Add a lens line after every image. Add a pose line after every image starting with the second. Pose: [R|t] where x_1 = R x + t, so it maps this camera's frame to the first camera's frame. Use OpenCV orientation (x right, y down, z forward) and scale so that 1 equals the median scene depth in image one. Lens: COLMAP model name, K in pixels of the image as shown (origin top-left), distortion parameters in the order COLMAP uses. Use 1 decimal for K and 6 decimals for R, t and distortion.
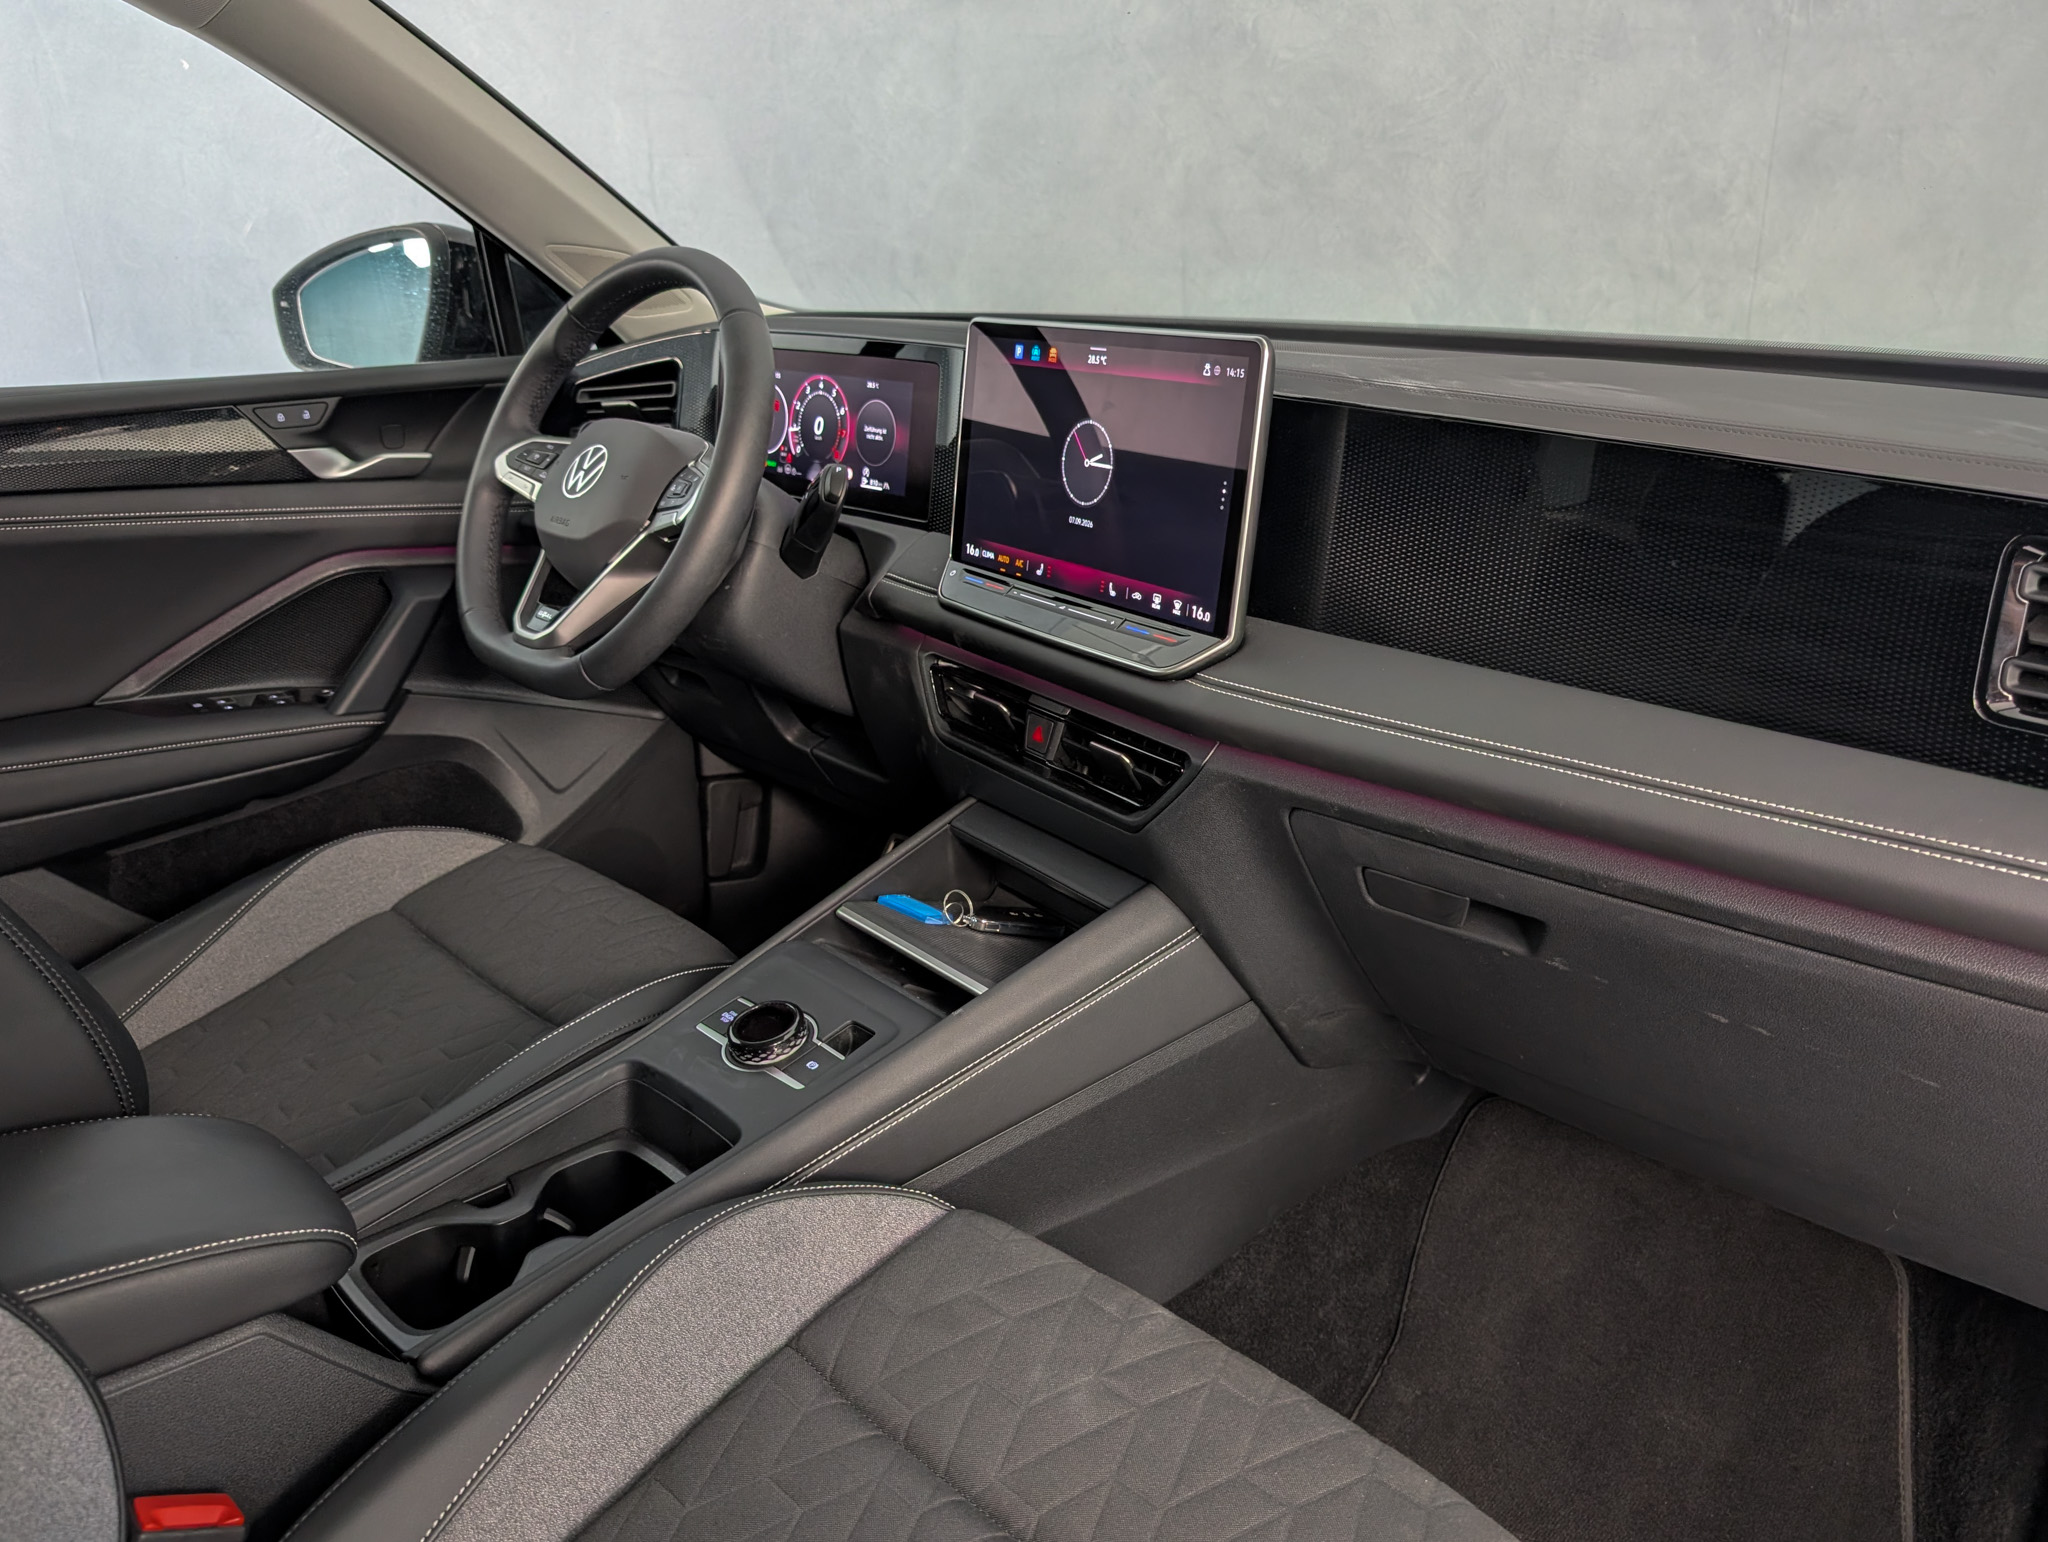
lens RADIAL K [[1538.3, 0, 1024.0], [0, 1538.3, 771.0], [0, 0, 1]] dist [0.013761, 0.001899]
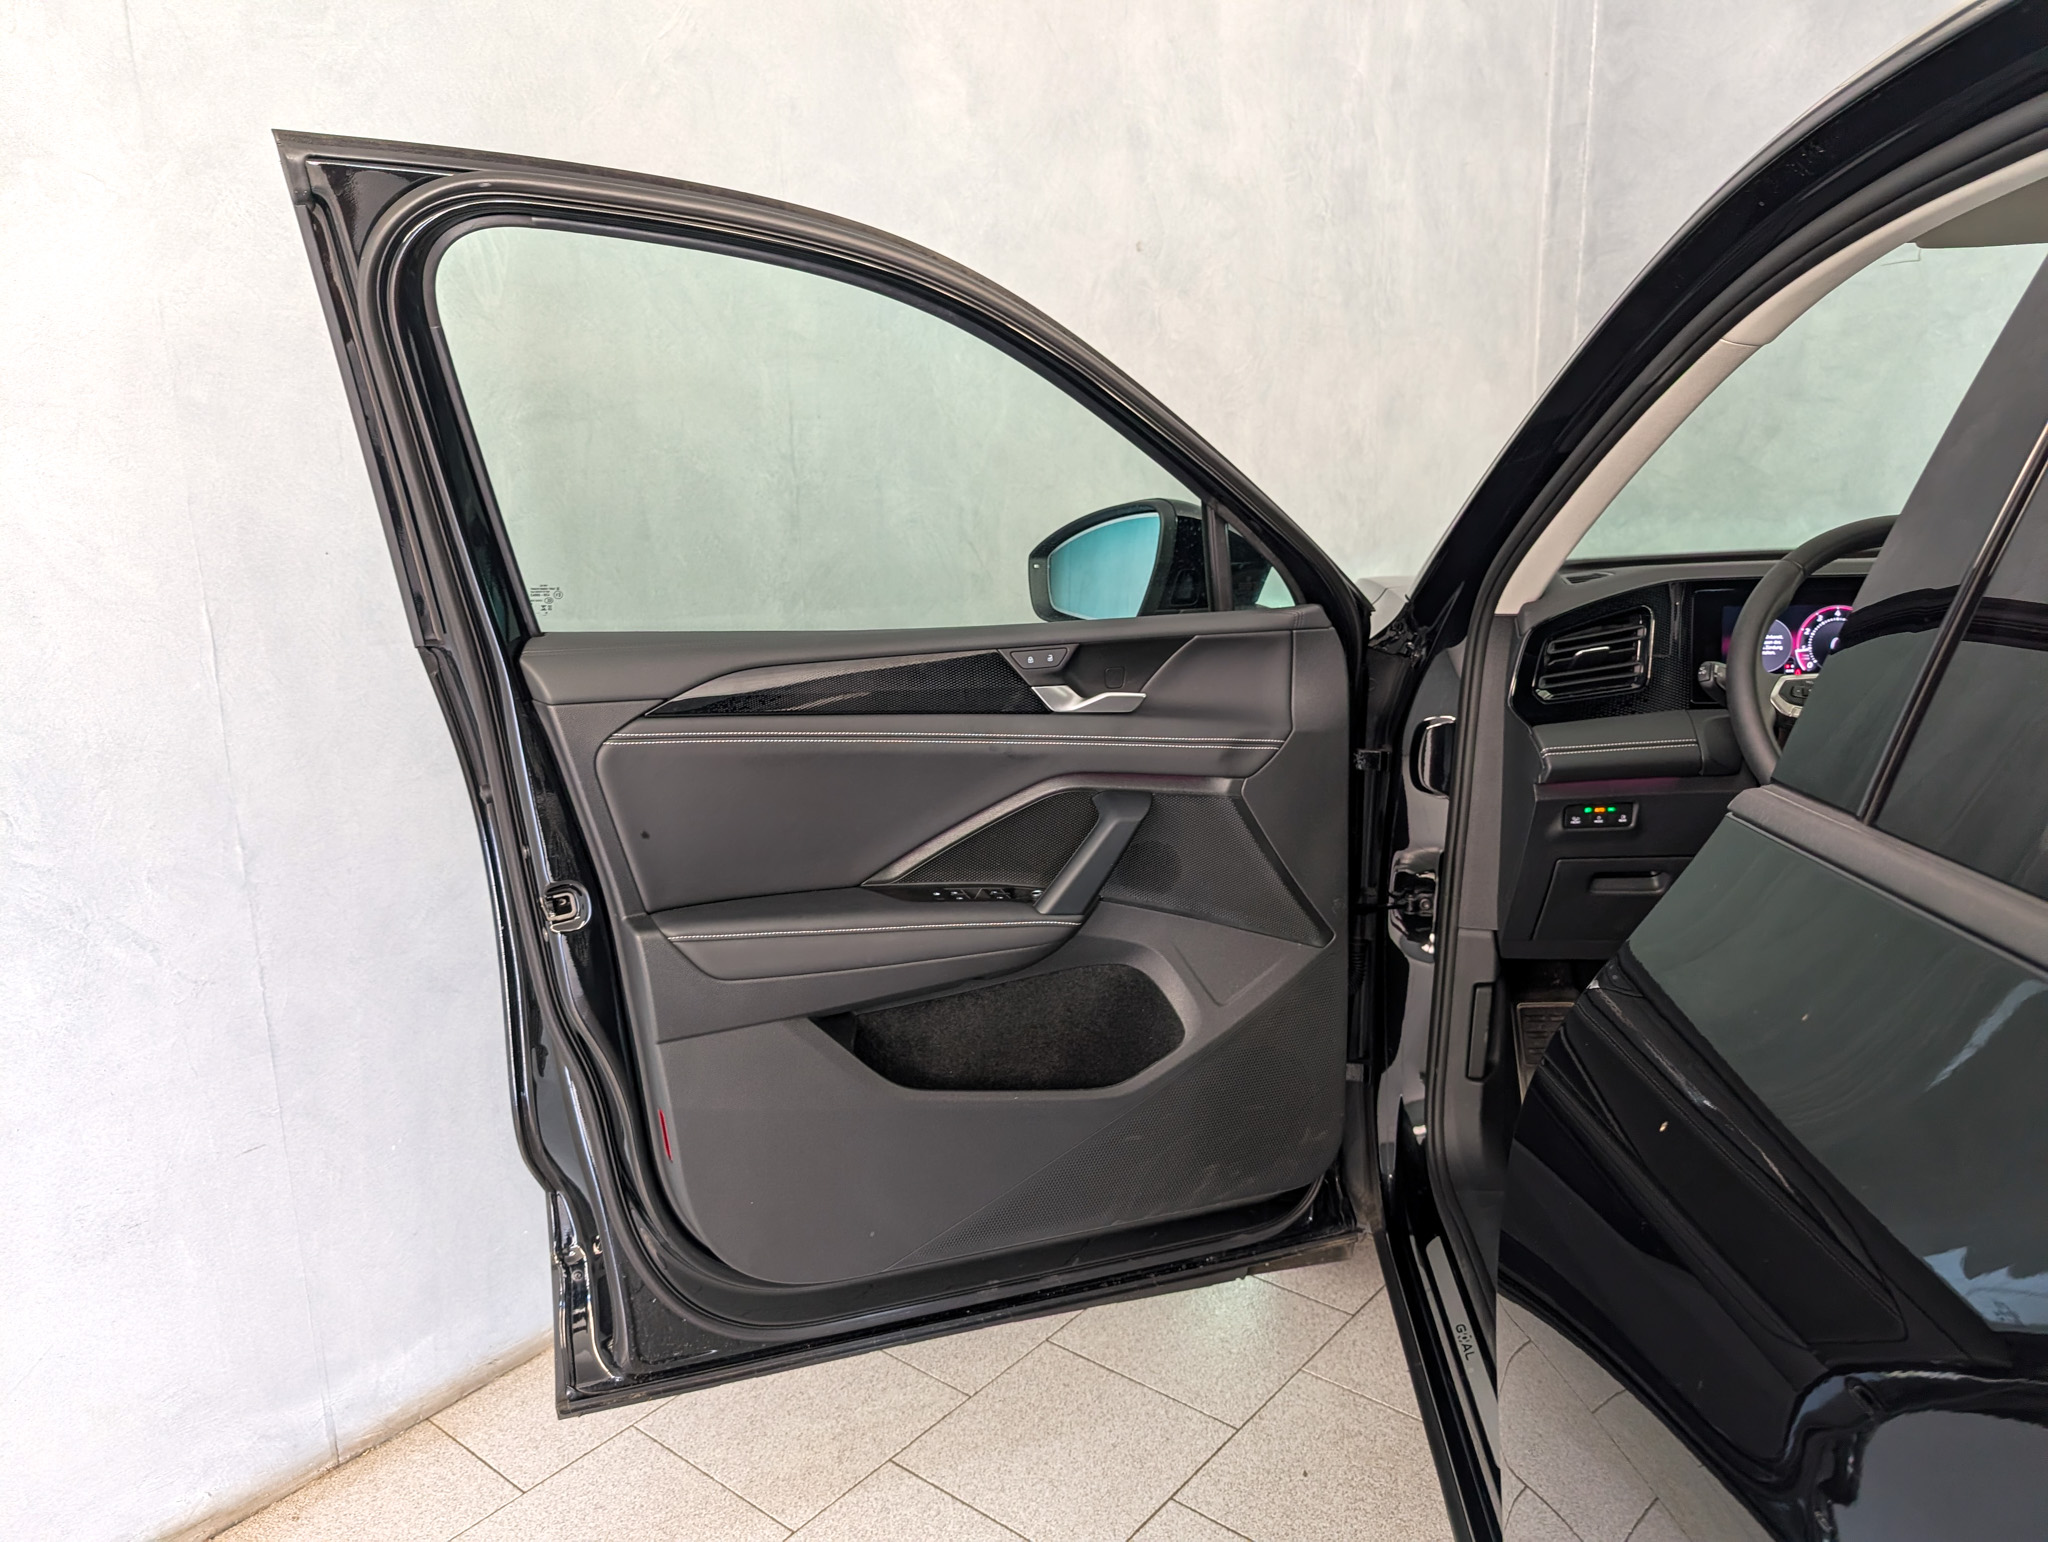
lens RADIAL K [[1504.6, 0, 1024.0], [0, 1504.6, 771.0], [0, 0, 1]] dist [0.002839, 0.011491]
pose [[0.749793, -0.155405, 0.643164, -1.503278], [0.235758, 0.970979, -0.040231, -0.237871], [-0.618246, 0.181796, 0.764671, 0.495108]]
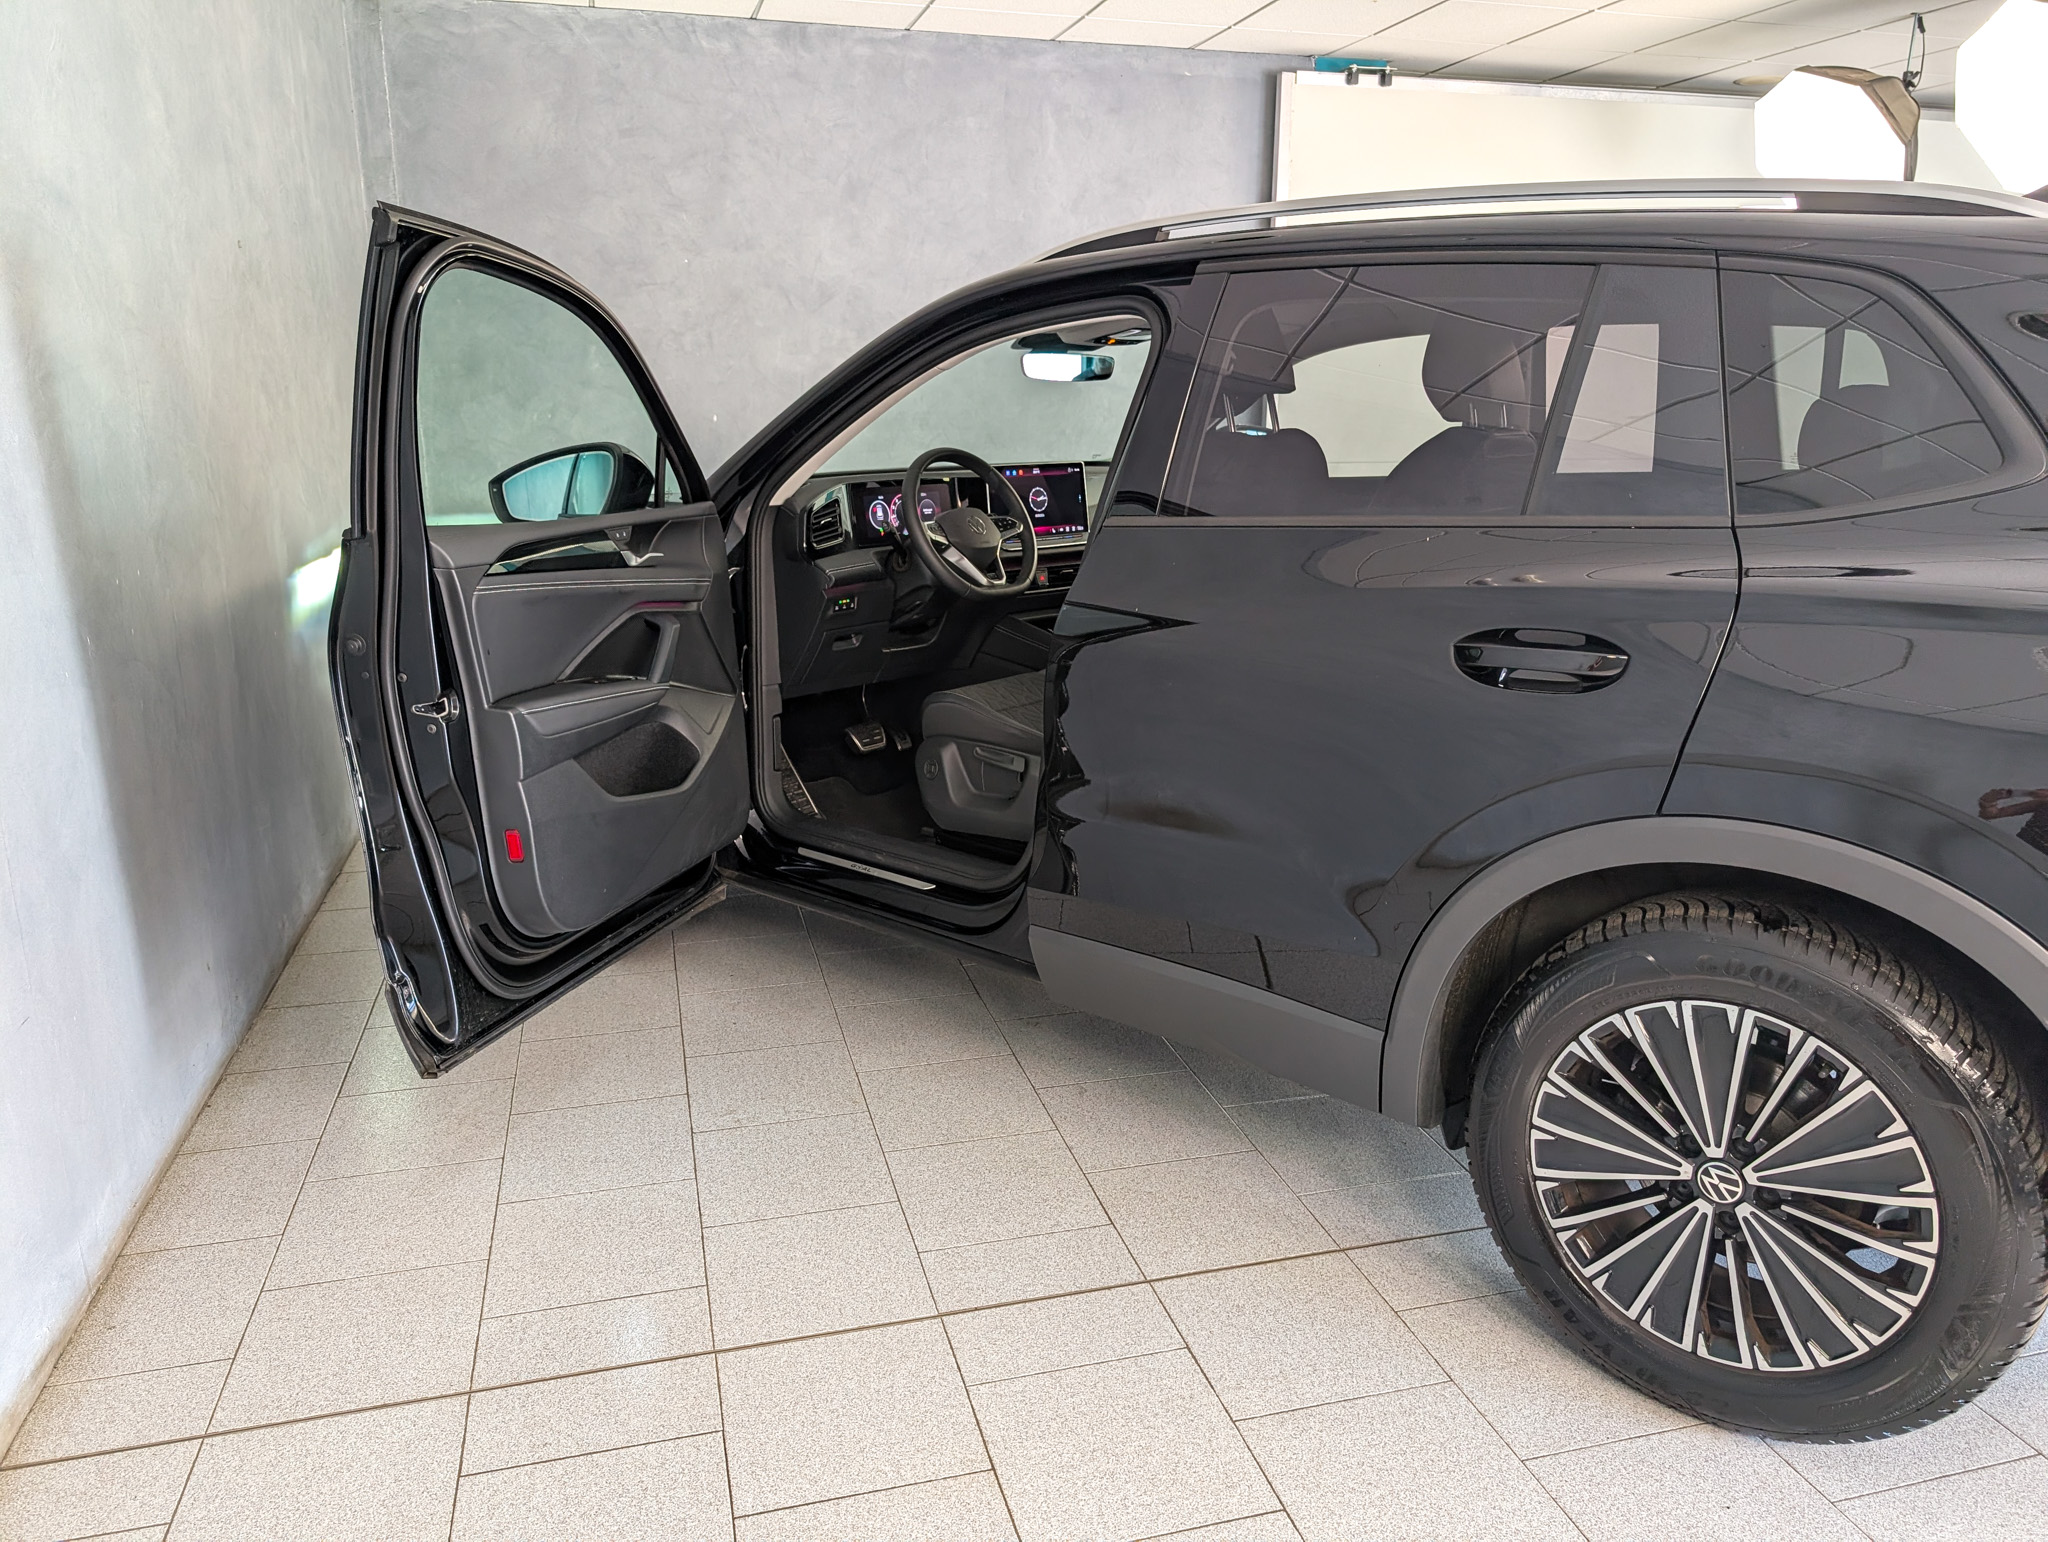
lens RADIAL K [[1453.0, 0, 1058.0], [0, 1453.0, 871.4], [0, 0, 1]] dist [-0.034962, -0.003729]
pose [[-0.117299, -0.304254, 0.945341, -2.798037], [0.323626, 0.888239, 0.326032, -0.415687], [-0.938886, 0.344180, -0.005725, 1.008774]]
